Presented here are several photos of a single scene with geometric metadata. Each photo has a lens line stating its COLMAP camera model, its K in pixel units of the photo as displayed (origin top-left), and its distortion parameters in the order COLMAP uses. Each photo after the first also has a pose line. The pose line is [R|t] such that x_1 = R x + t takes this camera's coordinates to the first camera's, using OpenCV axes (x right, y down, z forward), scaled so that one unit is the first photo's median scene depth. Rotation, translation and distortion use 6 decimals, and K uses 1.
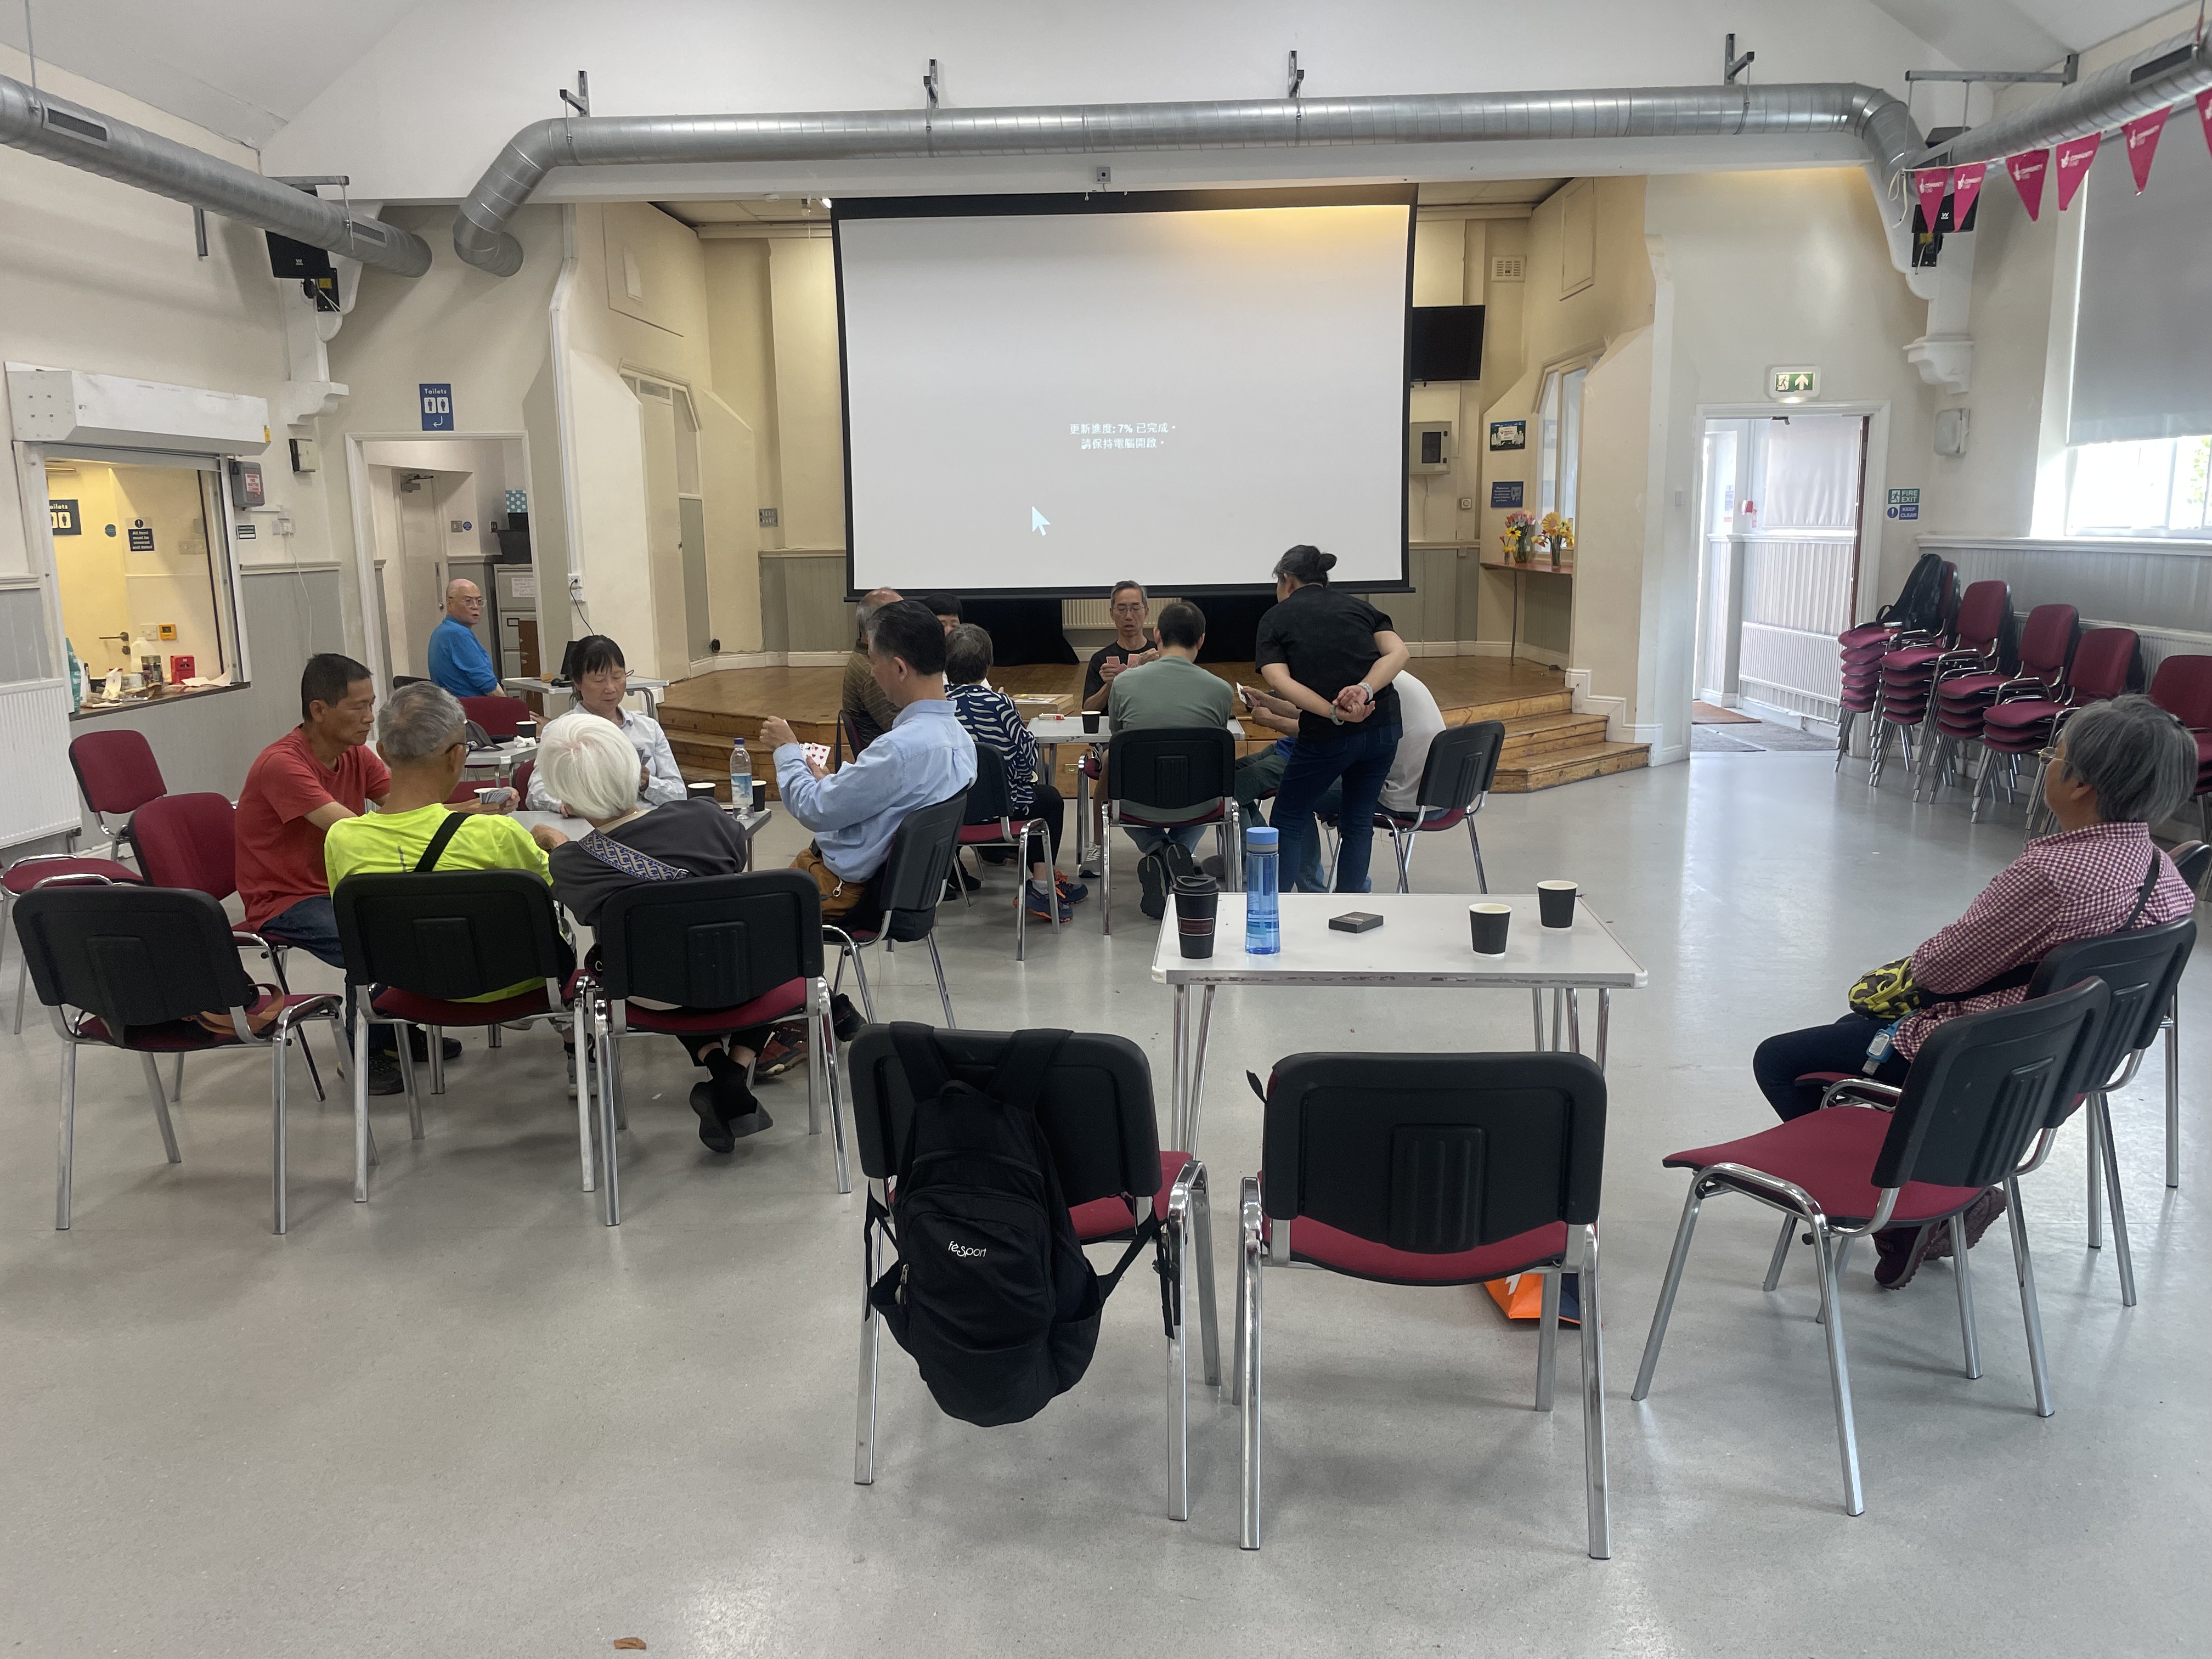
lens RADIAL K [[1691.1, 0, 1091.0], [0, 1691.1, 834.0], [0, 0, 1]] dist [0.108236, -0.160408]
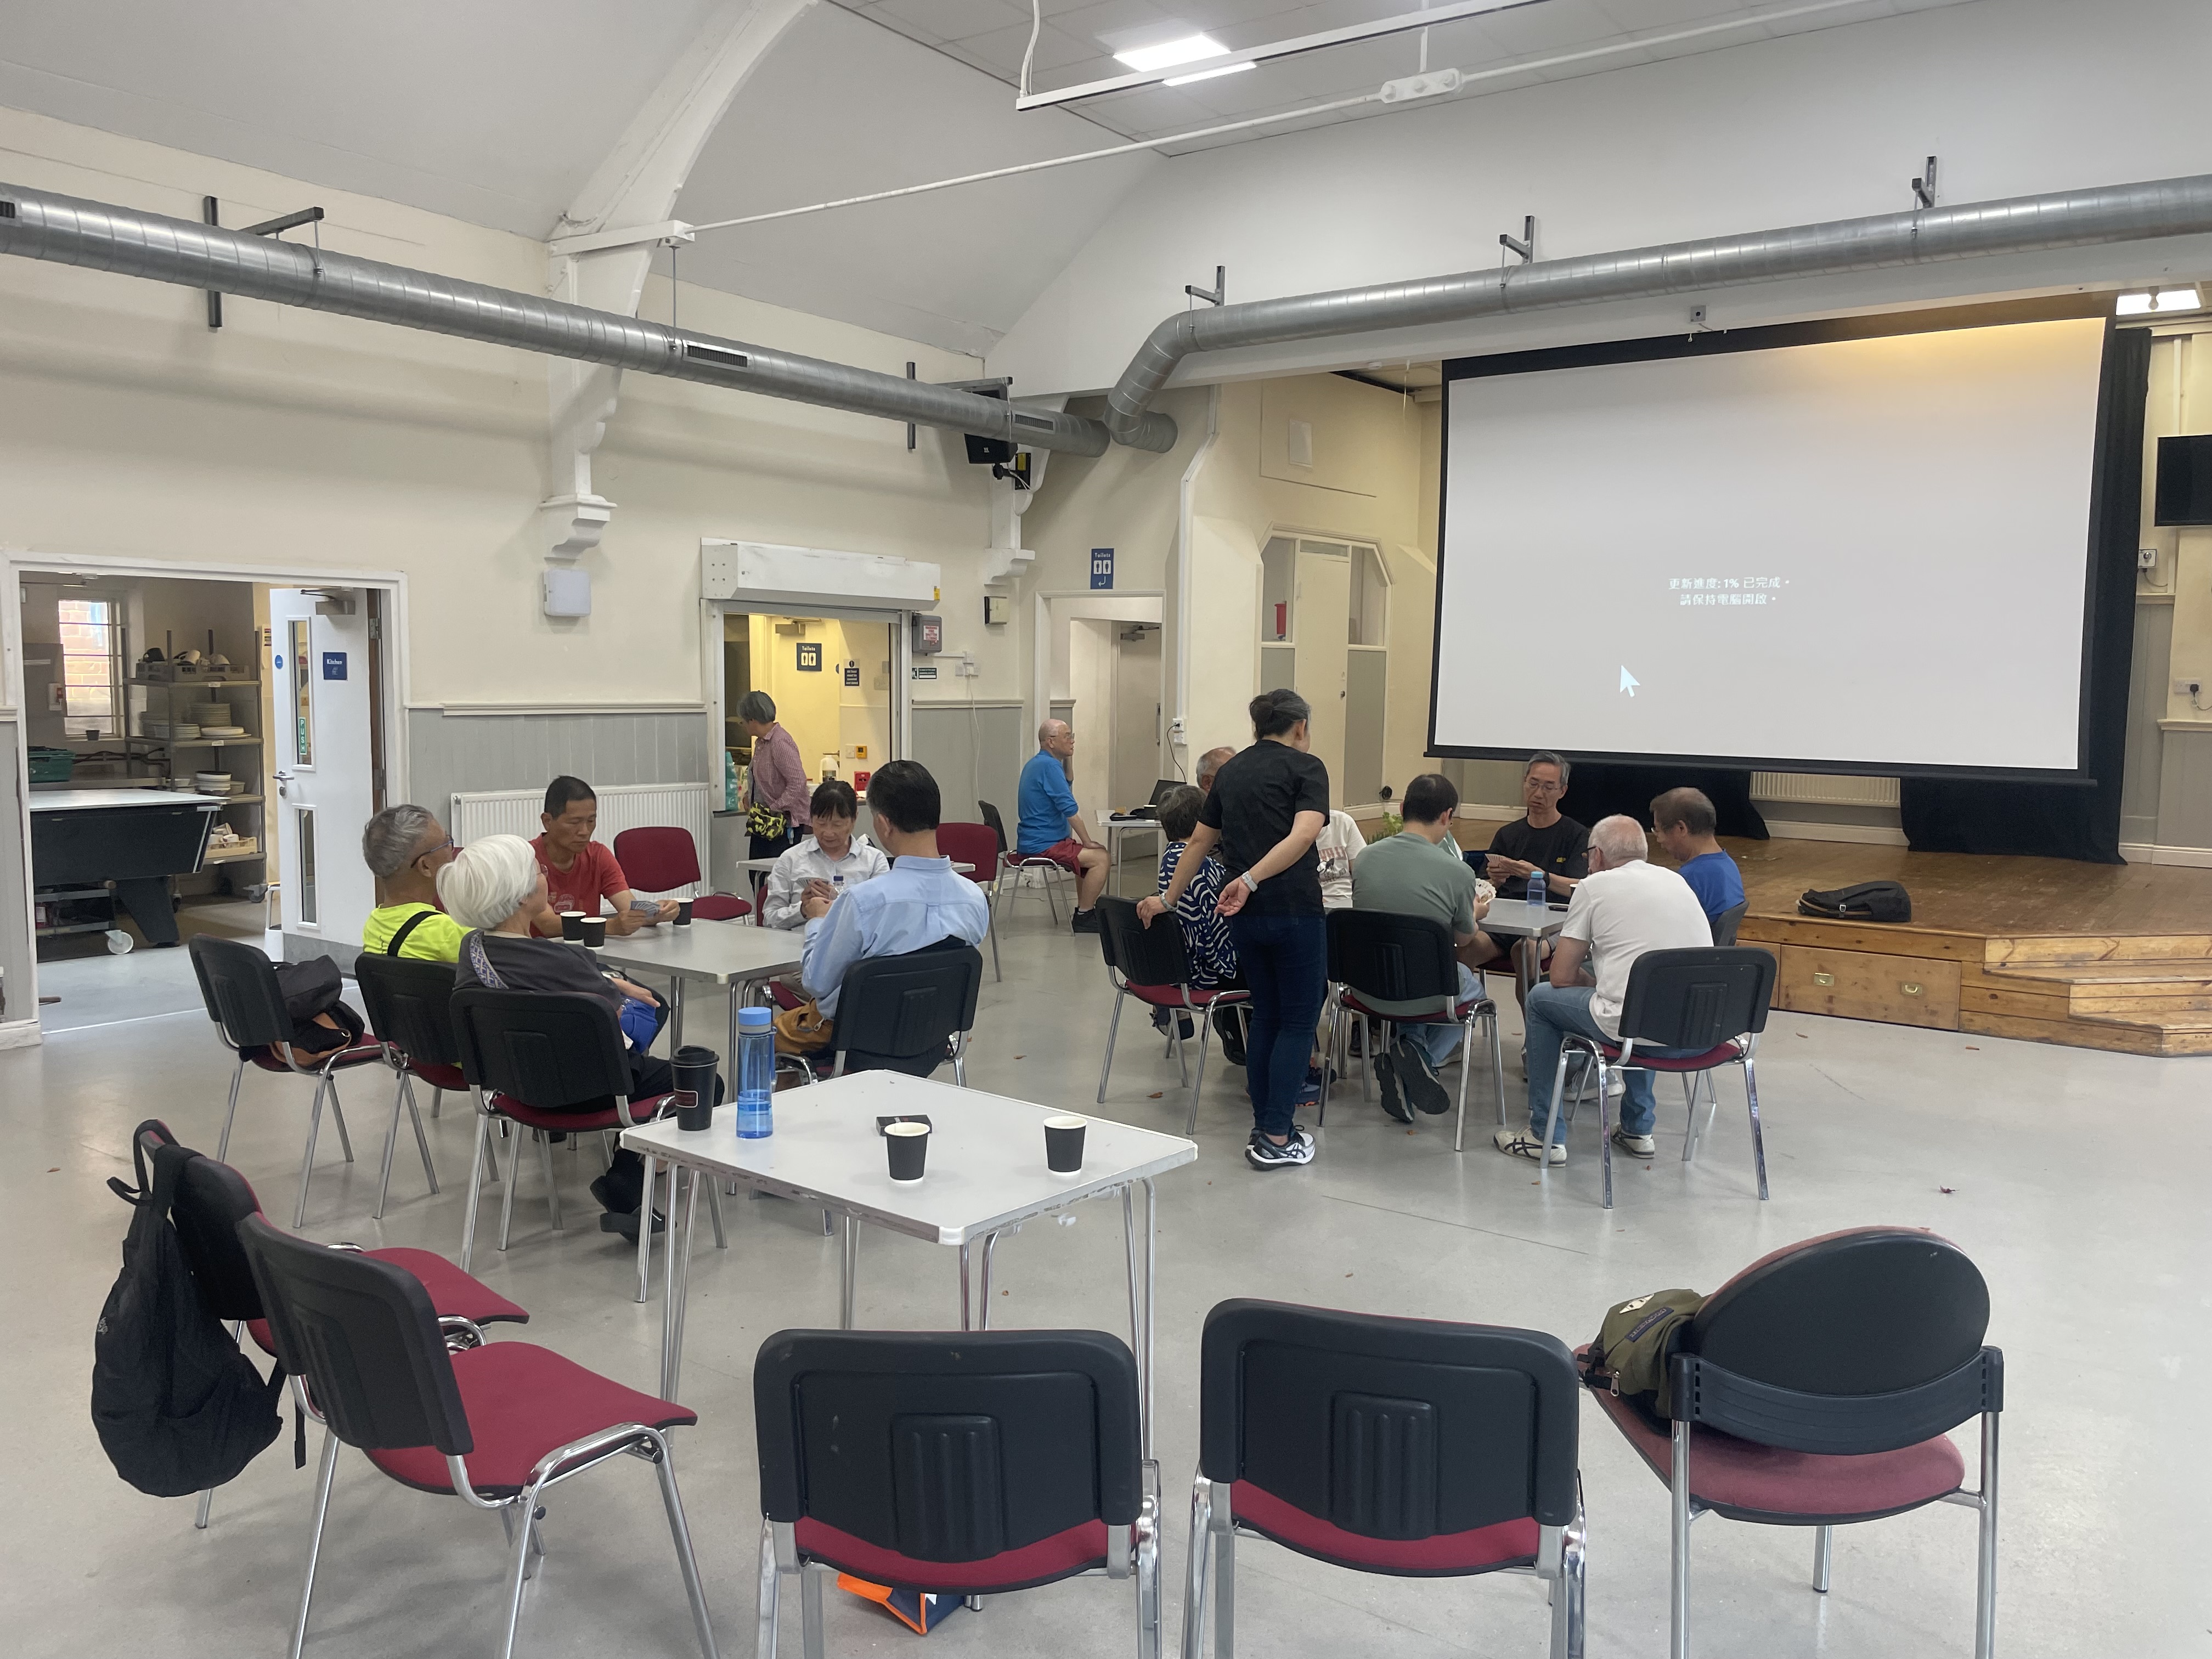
lens RADIAL K [[1697.0, 0, 1106.0], [0, 1697.0, 829.5], [0, 0, 1]] dist [0.092332, -0.159201]
pose [[0.828780, 0.081883, -0.553551, 0.274164], [-0.127784, 0.990792, -0.044758, -0.029884], [0.544789, 0.107829, 0.831612, 0.091849]]
